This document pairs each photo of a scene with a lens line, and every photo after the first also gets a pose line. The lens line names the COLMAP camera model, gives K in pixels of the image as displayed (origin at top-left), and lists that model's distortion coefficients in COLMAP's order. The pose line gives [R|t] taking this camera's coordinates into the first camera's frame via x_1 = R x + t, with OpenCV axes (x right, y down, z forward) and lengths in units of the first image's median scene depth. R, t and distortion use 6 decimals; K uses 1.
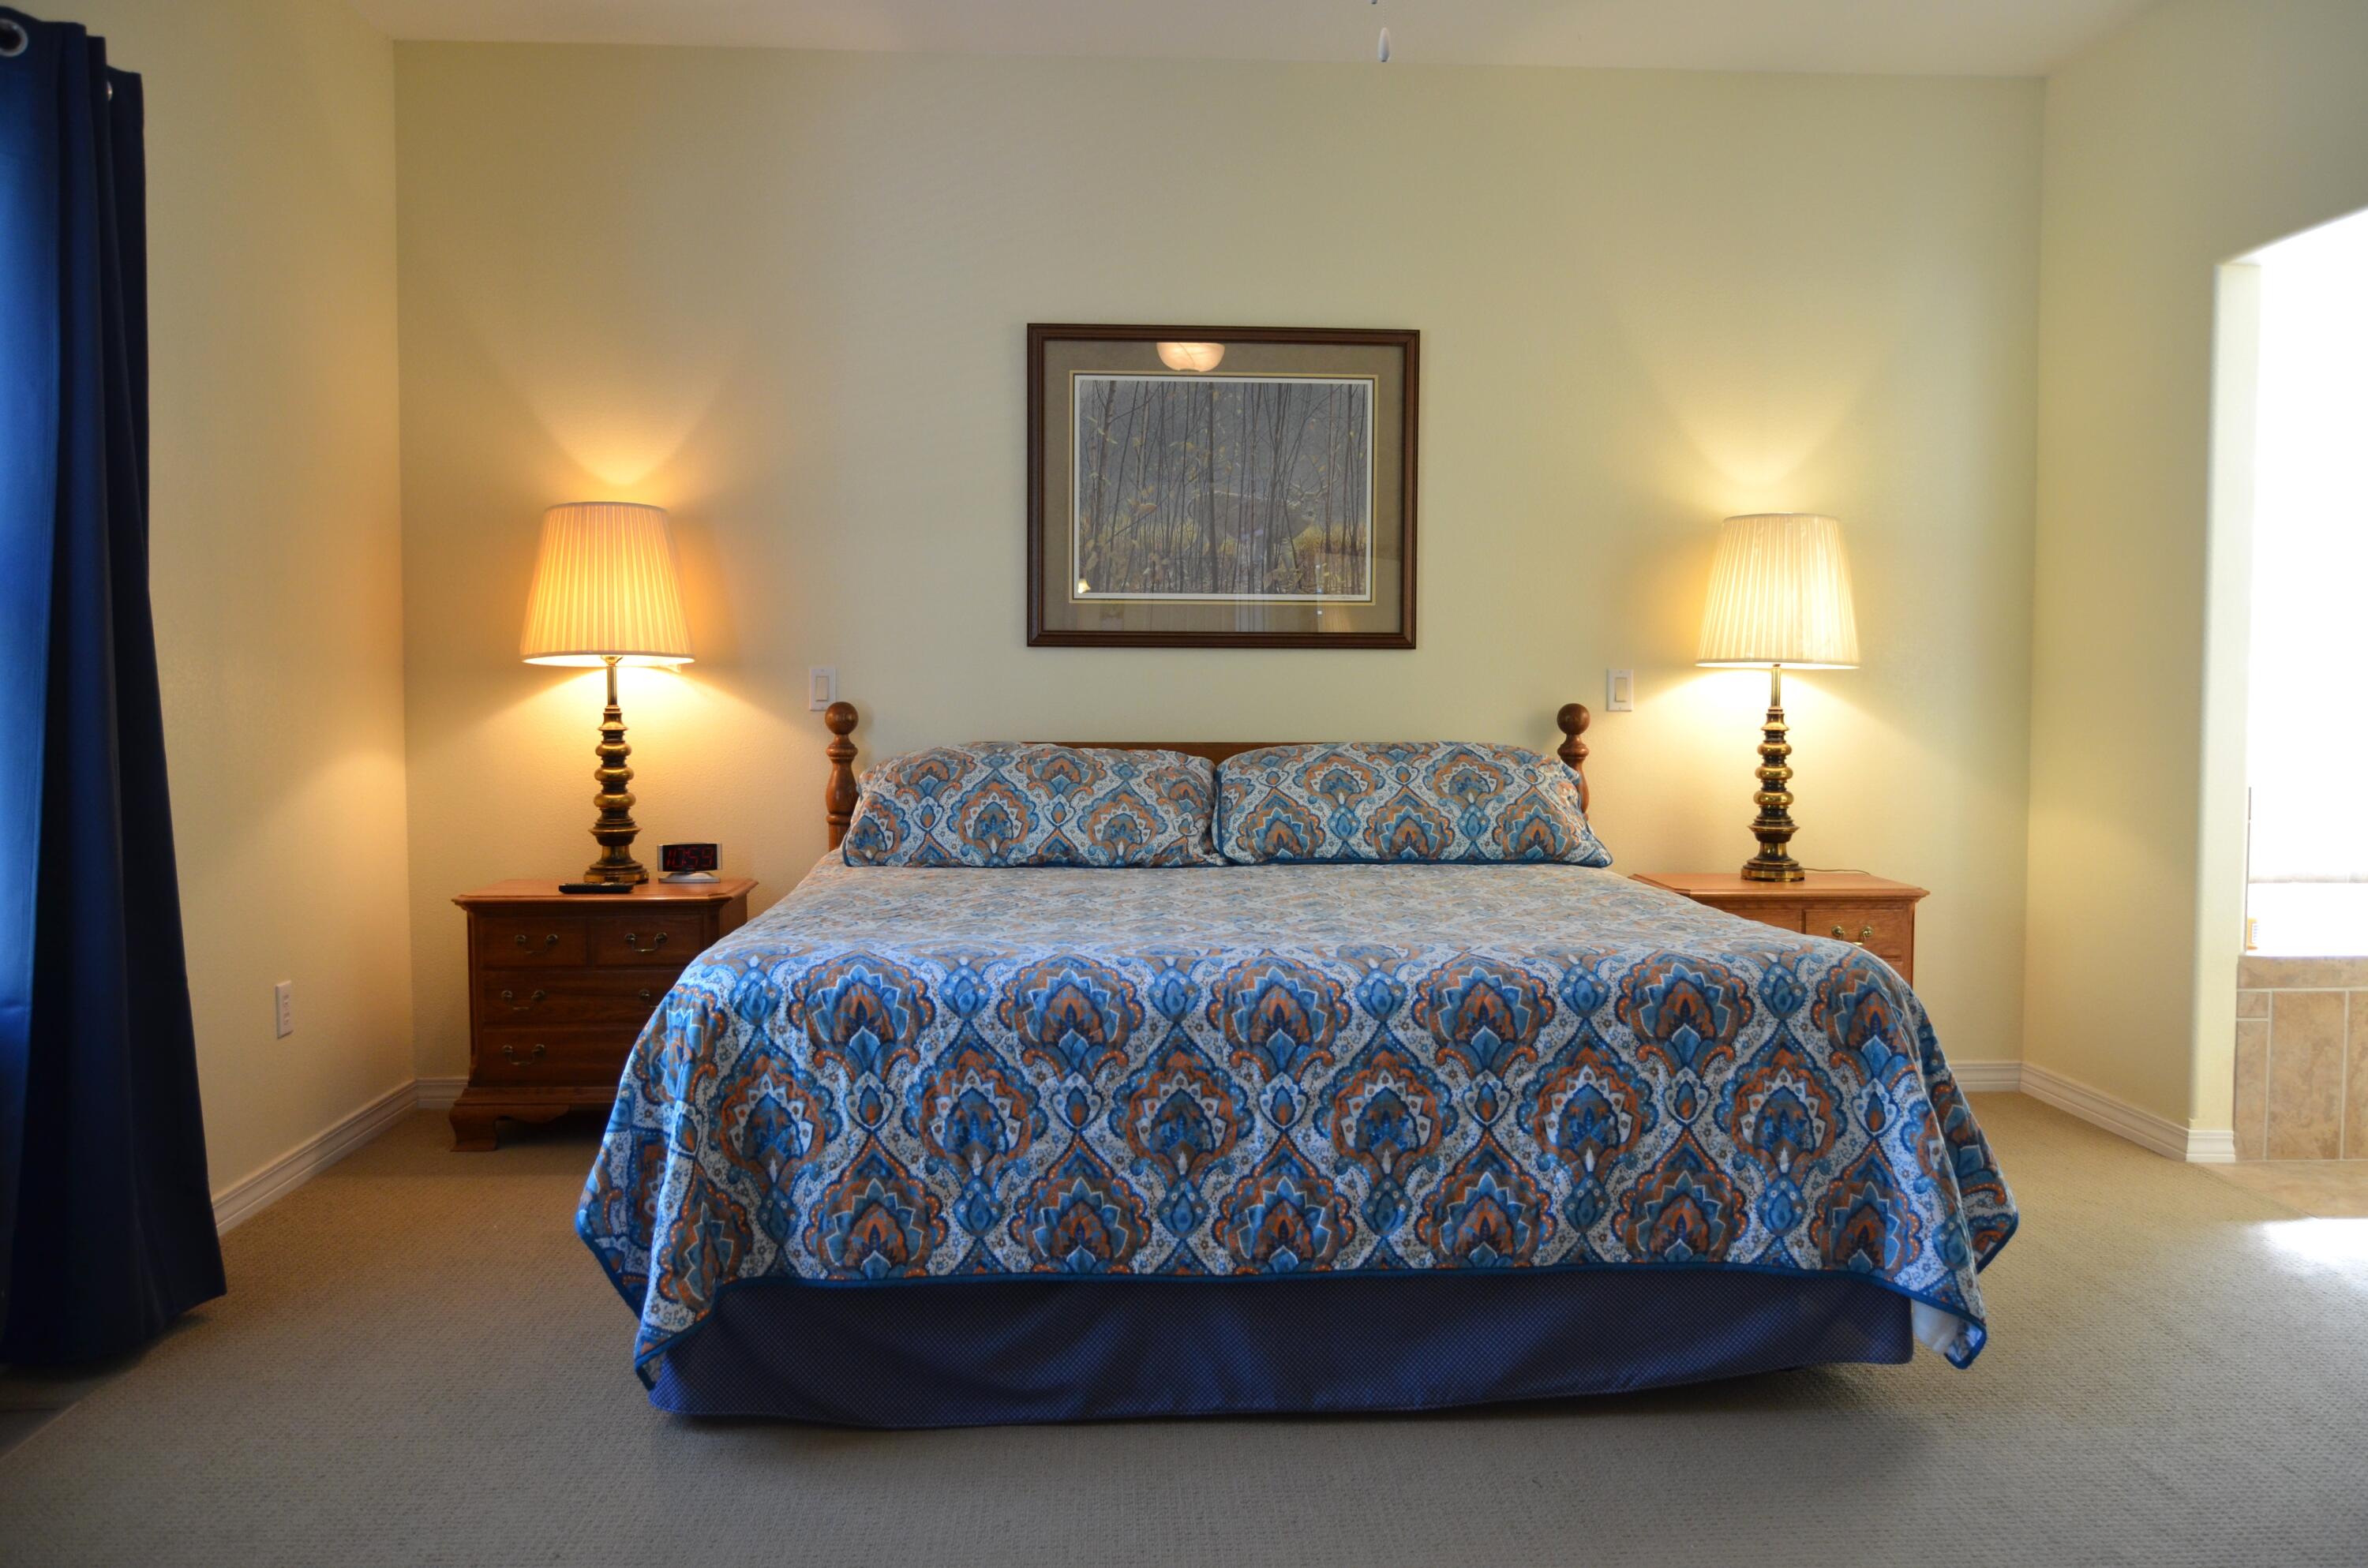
lens RADIAL K [[1821.6, 0, 1185.9], [0, 1821.6, 784.8], [0, 0, 1]] dist [-0.013734, 0.007260]
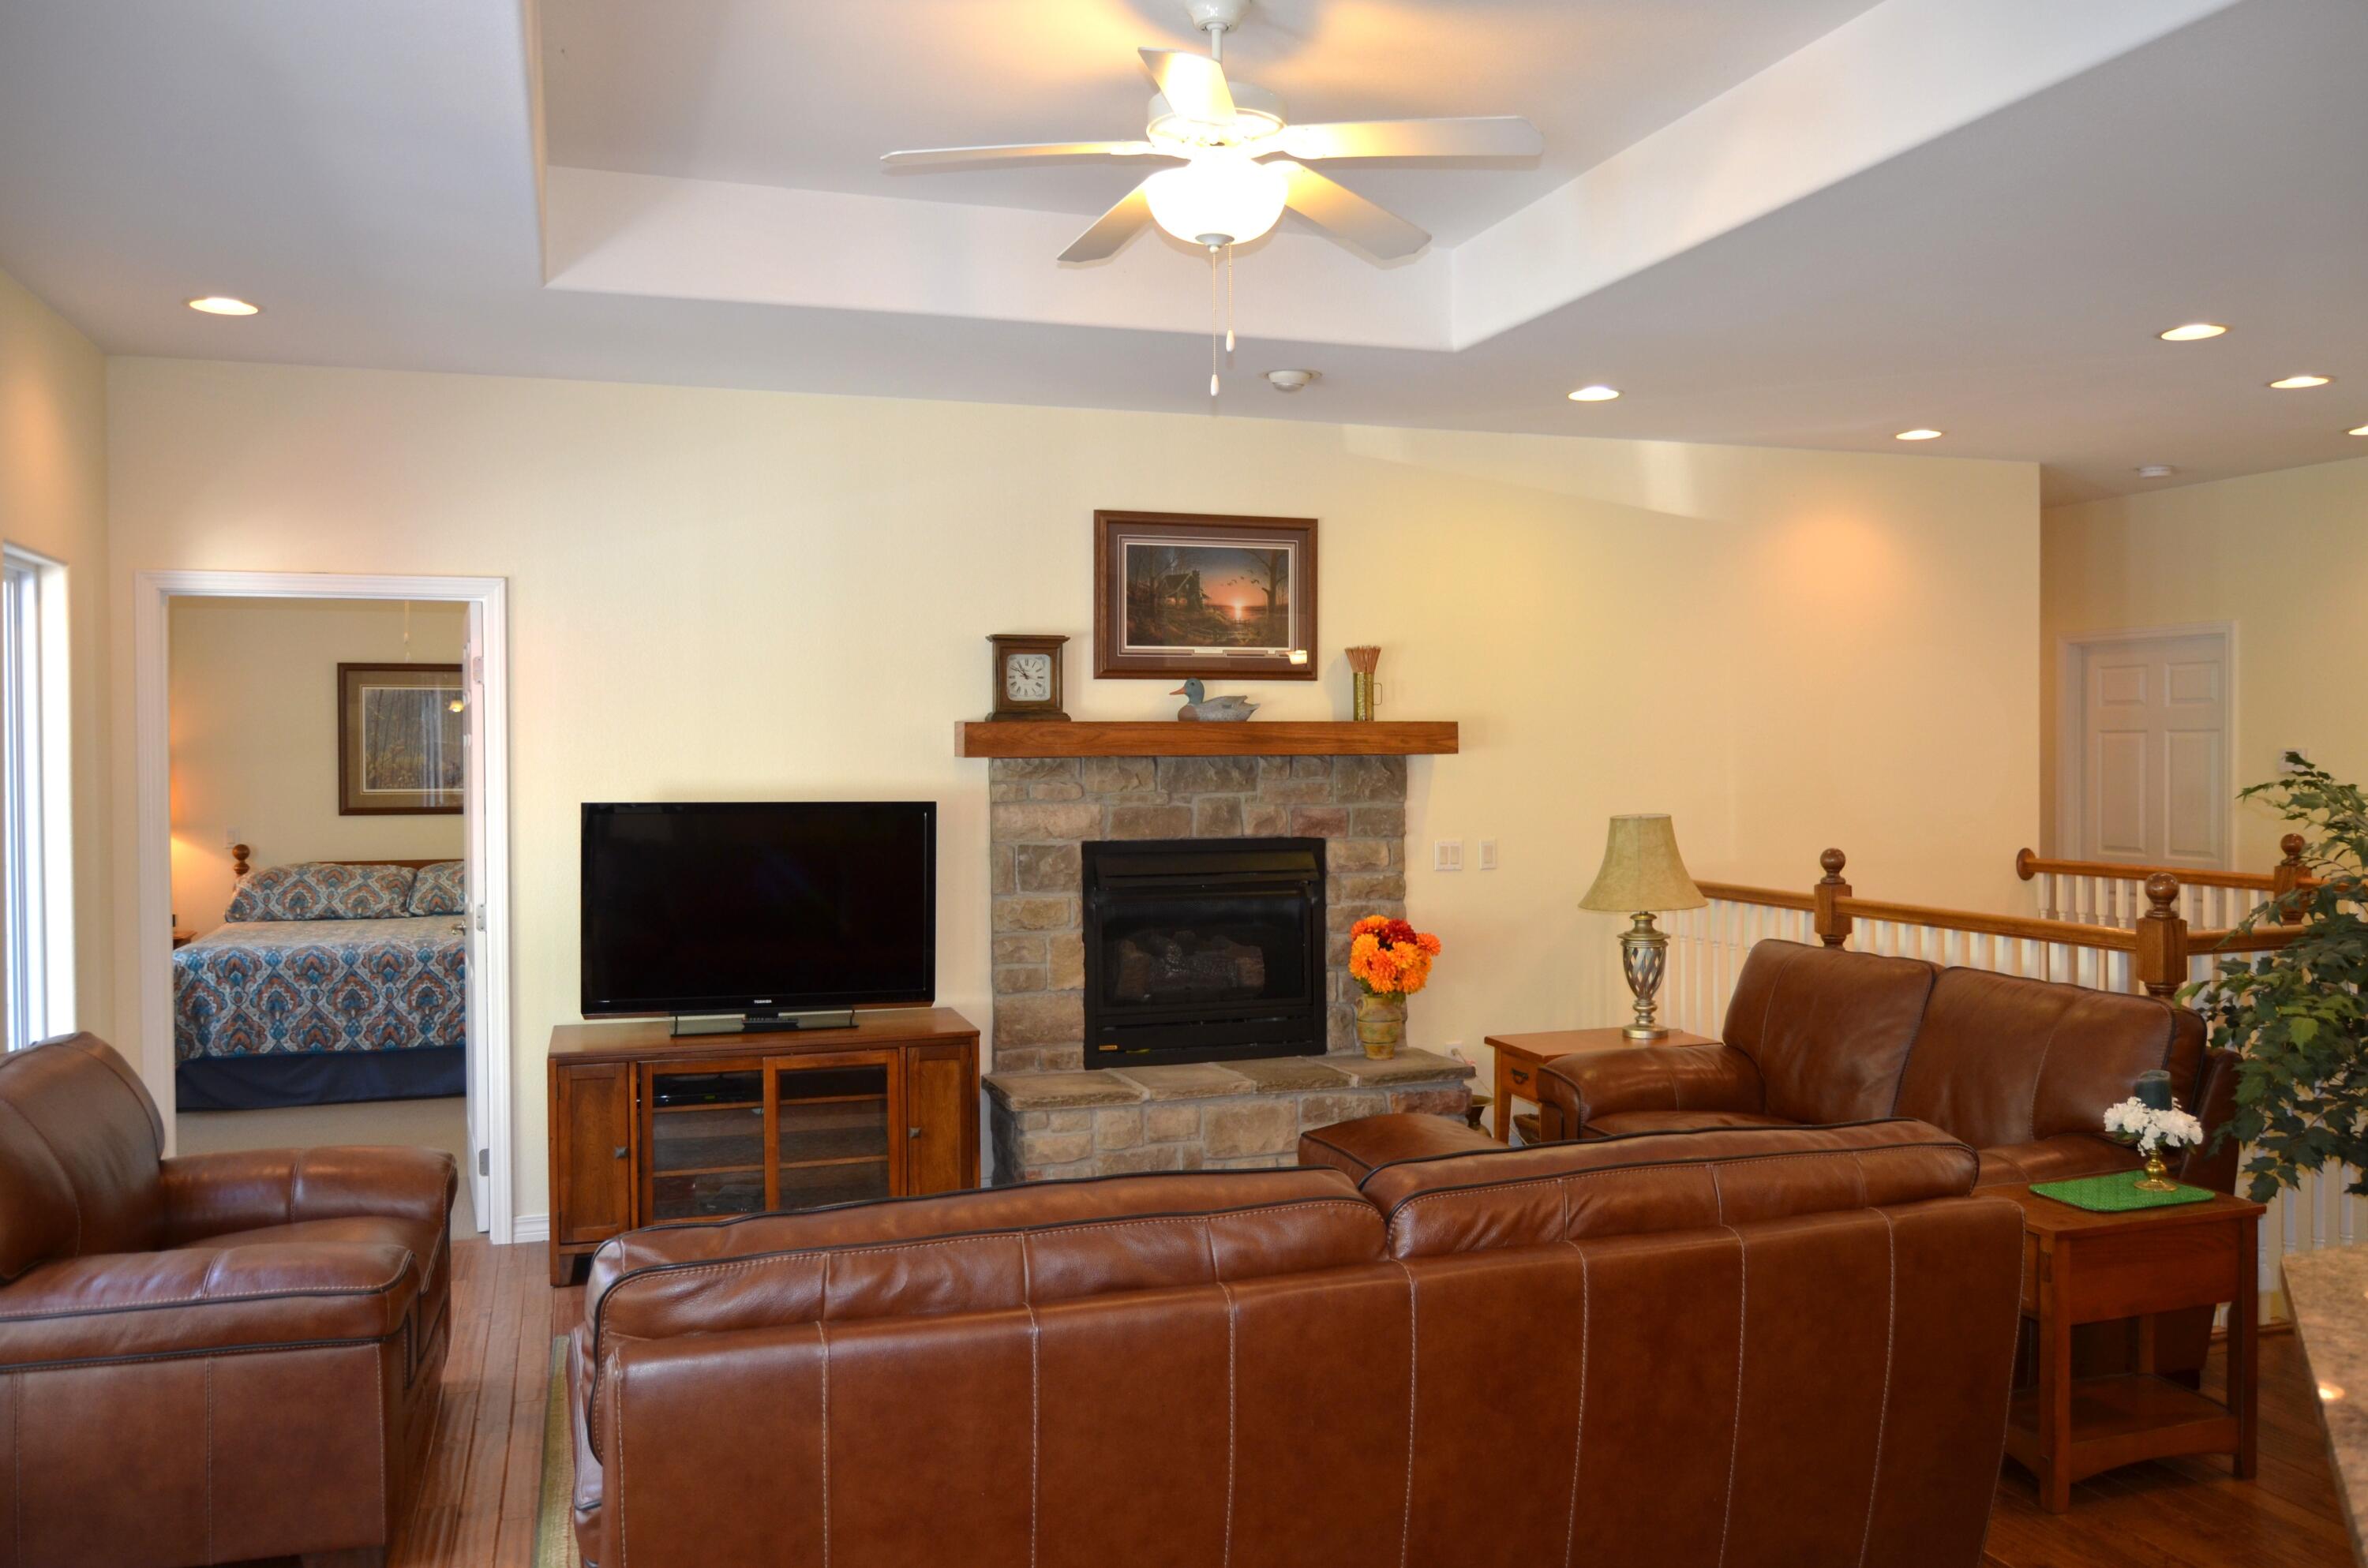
lens RADIAL K [[1821.6, 0, 1181.7], [0, 1821.6, 781.2], [0, 0, 1]] dist [-0.013734, 0.007260]
pose [[0.964677, -0.010339, 0.263232, 0.527316], [0.020286, 0.999178, -0.035098, -0.040567], [-0.262653, 0.039199, 0.964094, -2.239200]]
